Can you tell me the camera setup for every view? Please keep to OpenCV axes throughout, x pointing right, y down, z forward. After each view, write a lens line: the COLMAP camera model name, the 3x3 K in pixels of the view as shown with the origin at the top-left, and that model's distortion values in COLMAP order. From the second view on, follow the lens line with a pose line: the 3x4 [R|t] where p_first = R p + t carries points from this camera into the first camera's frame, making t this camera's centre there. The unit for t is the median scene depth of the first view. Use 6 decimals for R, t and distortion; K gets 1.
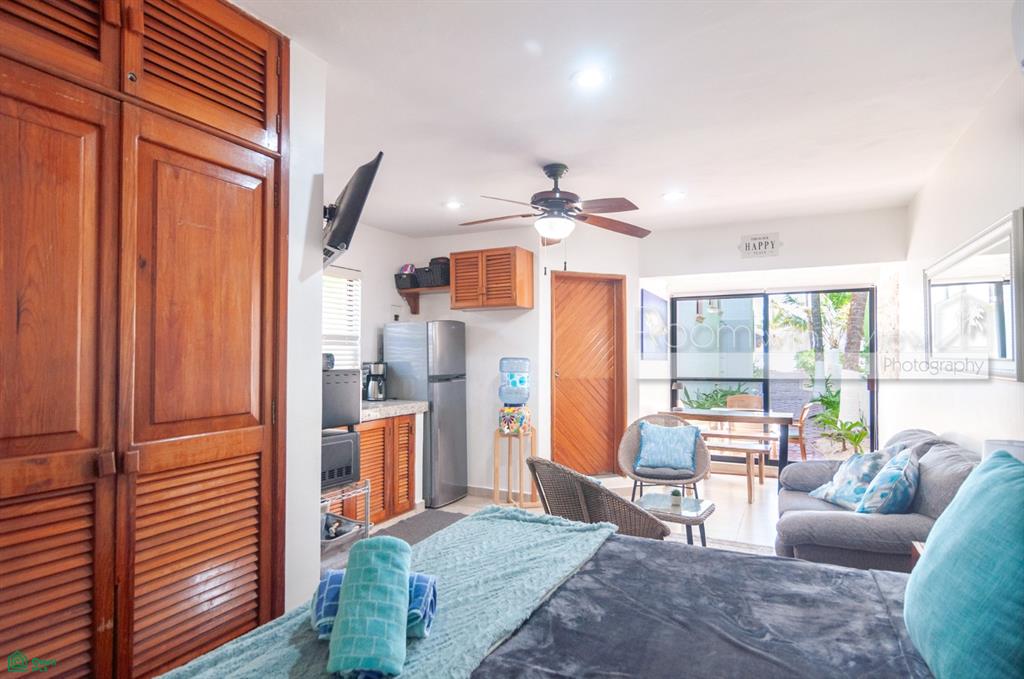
lens RADIAL K [[555.2, 0, 512.0], [0, 555.2, 339.5], [0, 0, 1]] dist [0.001228, 0.000211]
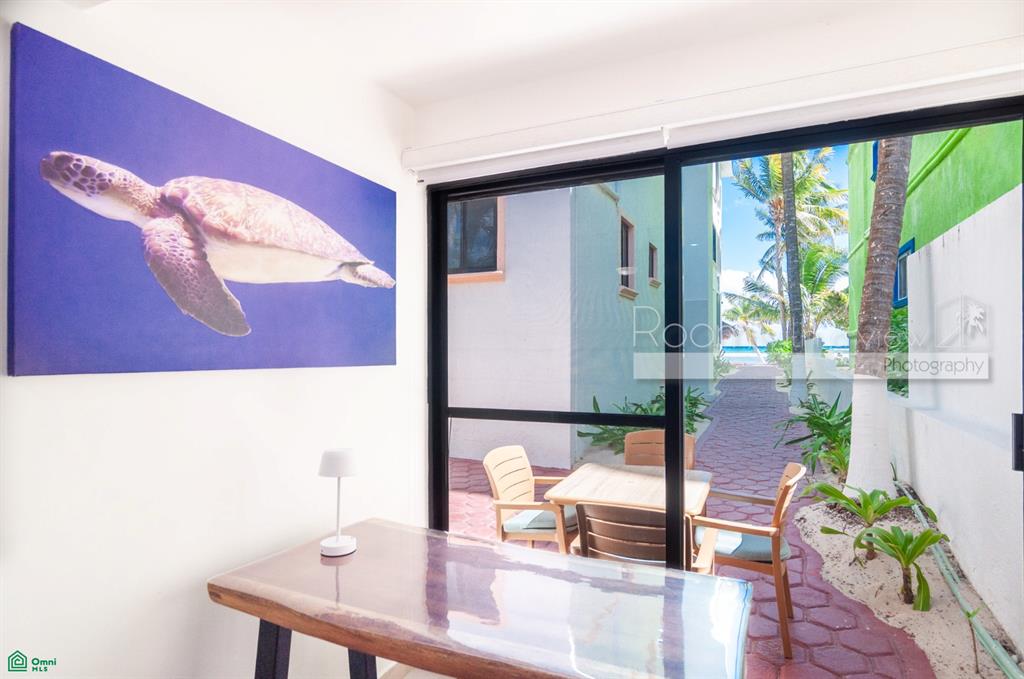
lens RADIAL K [[555.2, 0, 512.0], [0, 555.2, 339.5], [0, 0, 1]] dist [0.001228, 0.000211]
pose [[0.999164, -0.007024, 0.040276, 0.561394], [0.006554, 0.999909, 0.011806, 0.034888], [-0.040355, -0.011532, 0.999119, 1.081057]]
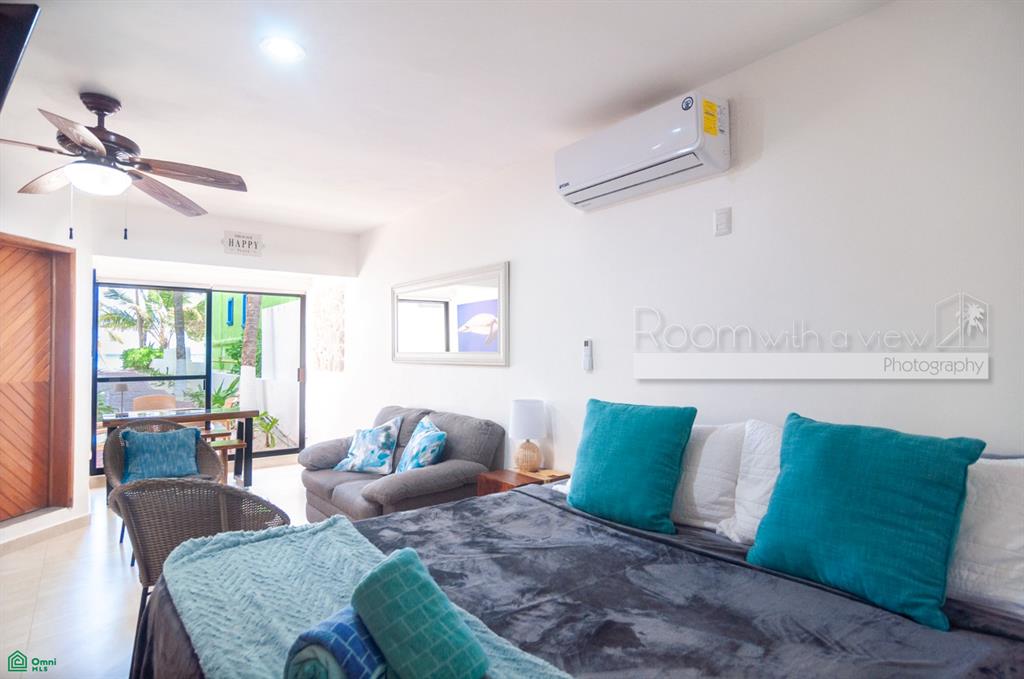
lens RADIAL K [[543.4, 0, 512.0], [0, 543.4, 339.5], [0, 0, 1]] dist [0.000800, -0.000181]
pose [[0.433339, 0.021691, 0.900970, -0.269736], [-0.022756, 0.999655, -0.013122, 0.009671], [-0.900944, -0.014816, 0.433683, 0.139758]]
